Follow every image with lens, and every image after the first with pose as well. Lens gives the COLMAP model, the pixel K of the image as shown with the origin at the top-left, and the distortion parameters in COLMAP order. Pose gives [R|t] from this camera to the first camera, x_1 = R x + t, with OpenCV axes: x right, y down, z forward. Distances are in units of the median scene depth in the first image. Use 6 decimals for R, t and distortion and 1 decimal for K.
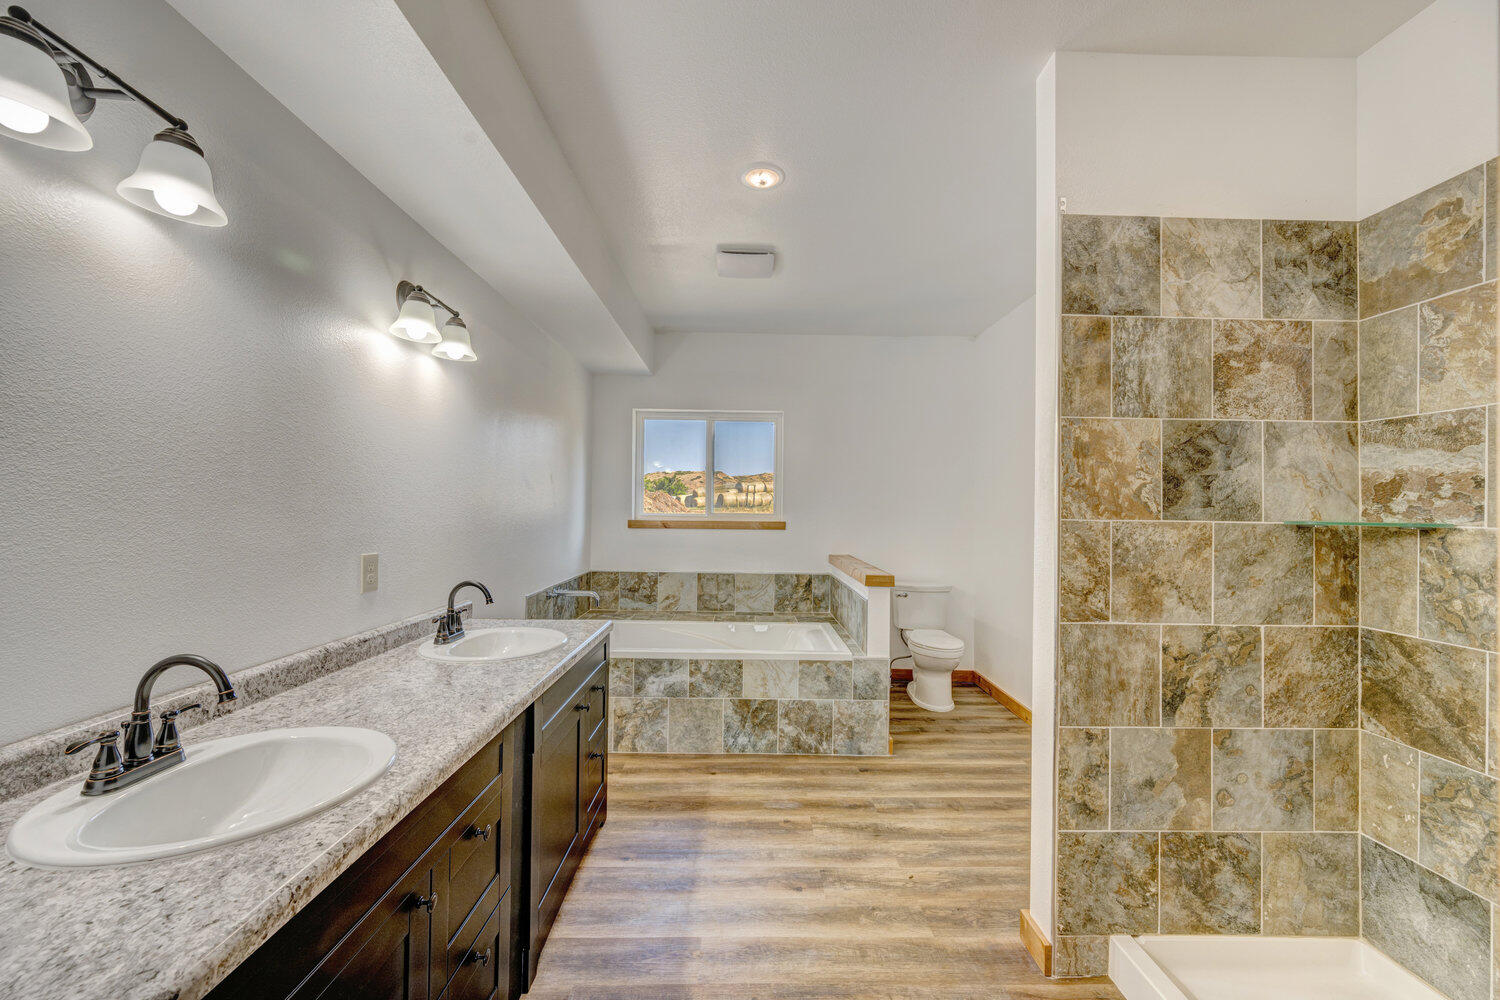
lens RADIAL K [[583.1, 0, 750.2], [0, 583.1, 504.7], [0, 0, 1]] dist [-0.001640, -0.000475]
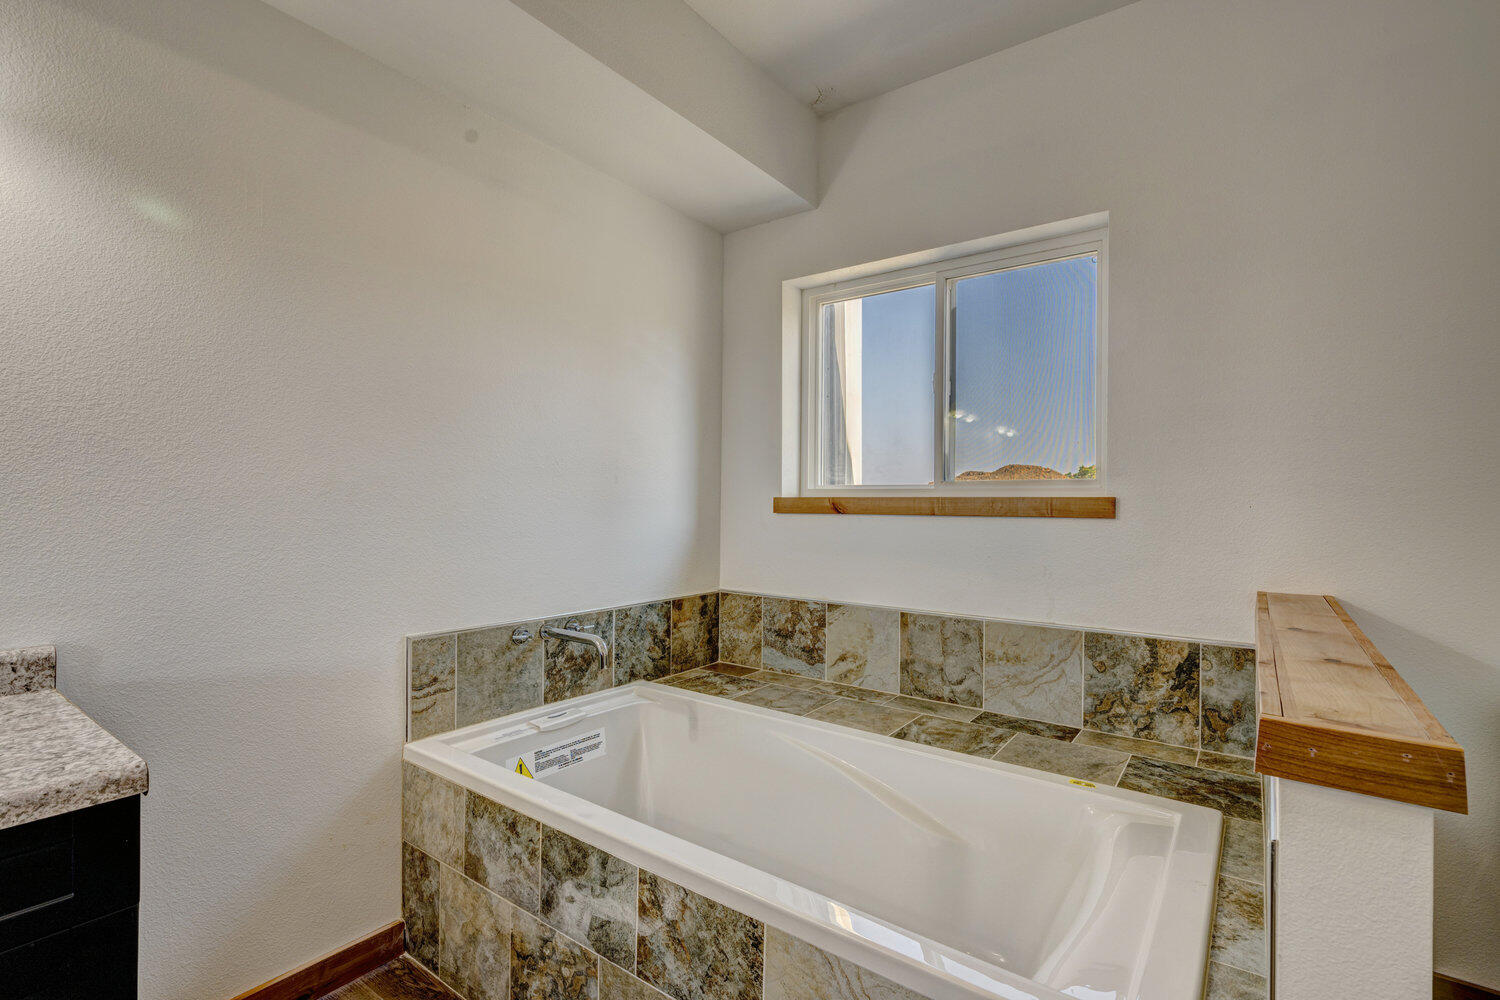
lens RADIAL K [[690.0, 0, 748.9], [0, 690.0, 499.0], [0, 0, 1]] dist [-0.005826, -0.000287]
pose [[0.796806, -0.009896, -0.604154, 0.142691], [0.007326, 0.999951, -0.006717, 0.031589], [0.604191, 0.000926, 0.796839, 0.497272]]
